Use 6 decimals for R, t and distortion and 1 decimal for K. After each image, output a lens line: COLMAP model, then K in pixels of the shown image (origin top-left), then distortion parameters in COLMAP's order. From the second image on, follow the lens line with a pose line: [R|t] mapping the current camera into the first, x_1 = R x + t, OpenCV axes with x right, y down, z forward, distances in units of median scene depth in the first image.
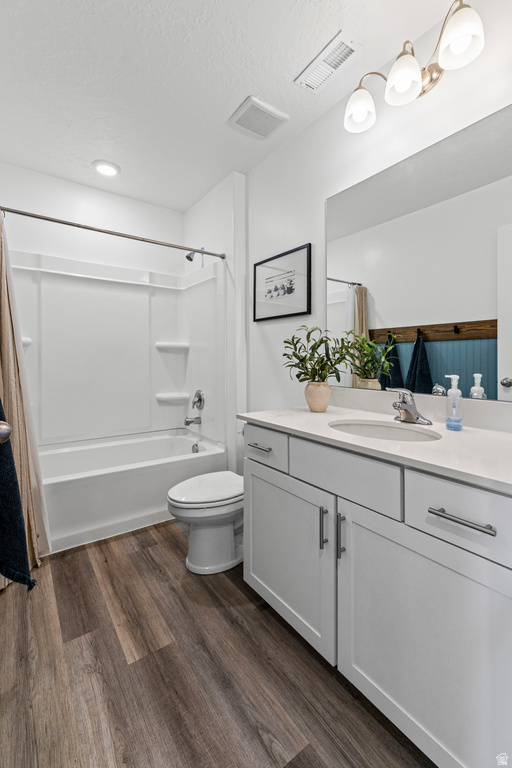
lens RADIAL K [[341.6, 0, 258.5], [0, 341.6, 355.8], [0, 0, 1]] dist [0.002104, -0.000052]
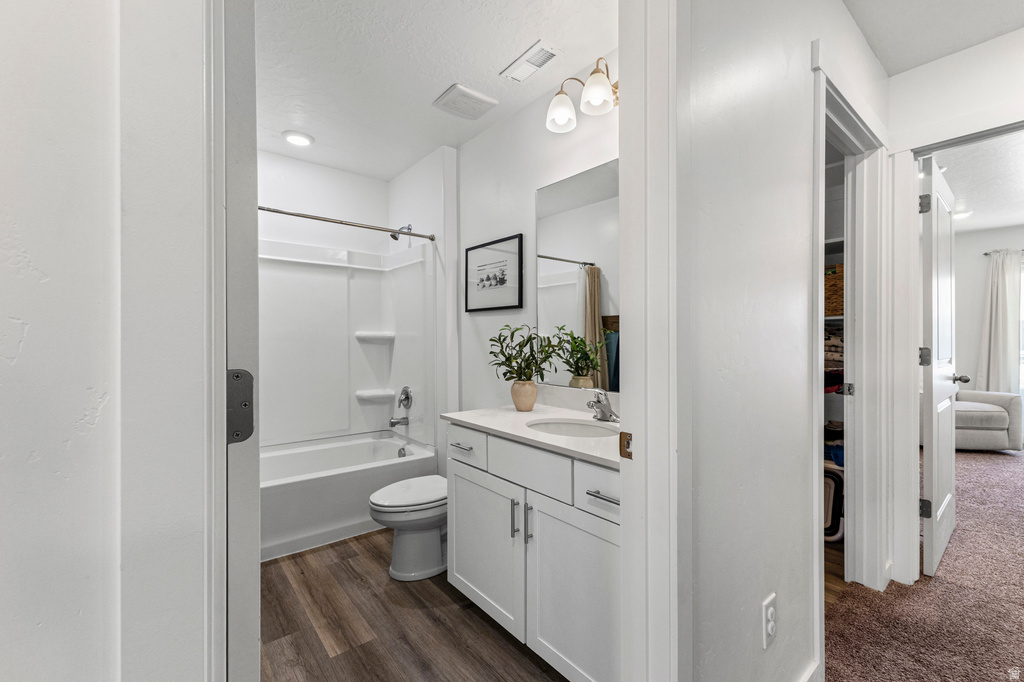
lens RADIAL K [[434.5, 0, 516.7], [0, 434.5, 342.0], [0, 0, 1]] dist [0.001797, 0.000068]
pose [[0.997910, -0.000444, 0.064610, 0.072049], [-0.000155, 0.999957, 0.009278, -0.047644], [-0.064611, -0.009269, 0.997867, -0.253308]]
